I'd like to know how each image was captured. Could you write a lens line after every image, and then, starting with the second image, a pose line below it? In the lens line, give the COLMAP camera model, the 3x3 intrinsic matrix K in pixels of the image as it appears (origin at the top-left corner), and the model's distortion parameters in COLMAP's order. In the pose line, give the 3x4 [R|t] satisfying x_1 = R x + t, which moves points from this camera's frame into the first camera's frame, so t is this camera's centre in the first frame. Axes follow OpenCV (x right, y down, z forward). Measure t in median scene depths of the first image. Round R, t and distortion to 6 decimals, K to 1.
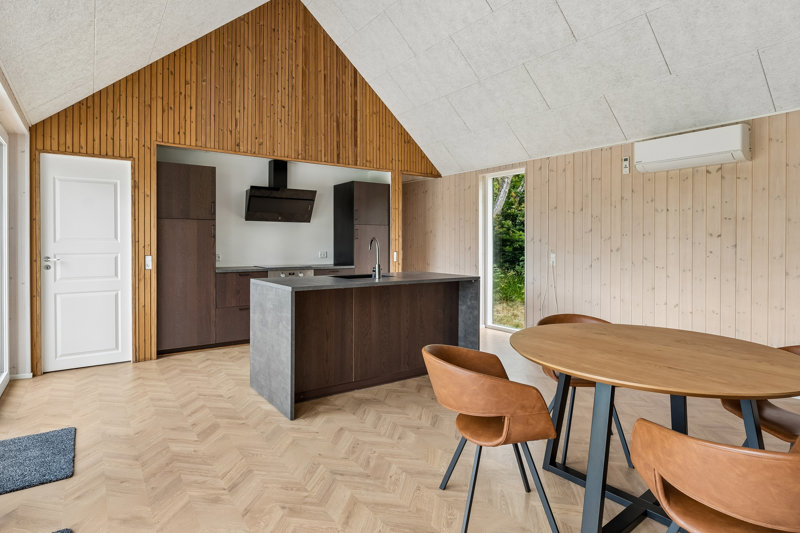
lens RADIAL K [[440.3, 0, 399.1], [0, 440.3, 248.7], [0, 0, 1]] dist [0.001414, 0.000862]
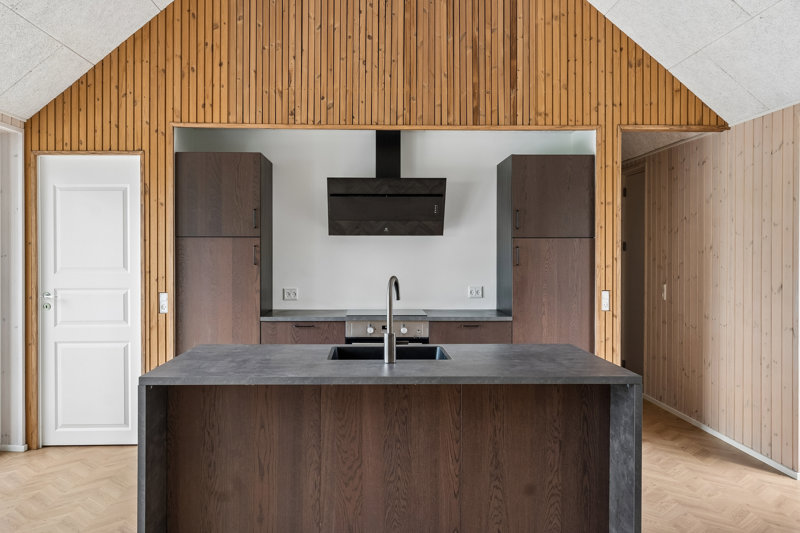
lens RADIAL K [[677.3, 0, 398.8], [0, 677.3, 262.6], [0, 0, 1]] dist [0.017747, -0.004209]
pose [[0.828585, 0.006531, -0.559825, 0.290776], [-0.006221, 0.999978, 0.002459, -0.032725], [0.559828, 0.001445, 0.828607, 0.311897]]
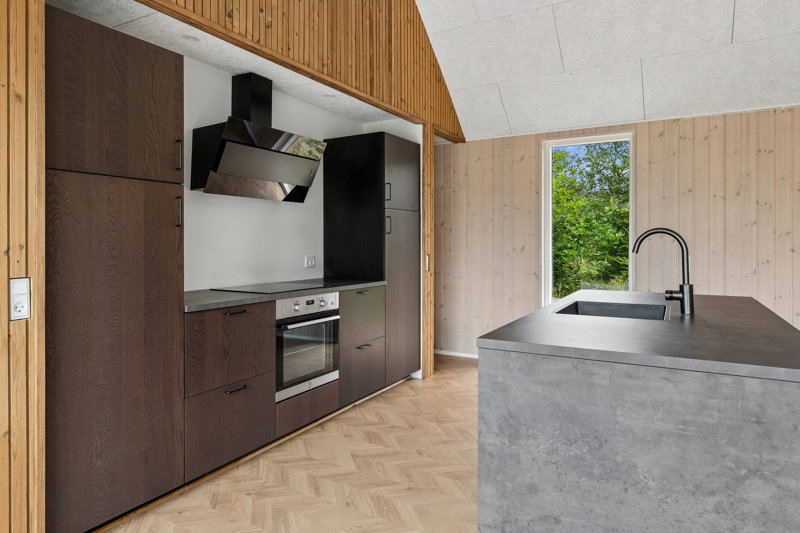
lens RADIAL K [[495.1, 0, 400.0], [0, 495.1, 248.4], [0, 0, 1]] dist [0.002015, 0.002501]
pose [[0.910328, -0.007001, 0.413829, -0.427385], [0.006989, 0.999974, 0.001543, -0.004971], [-0.413829, 0.001487, 0.910353, 0.498436]]
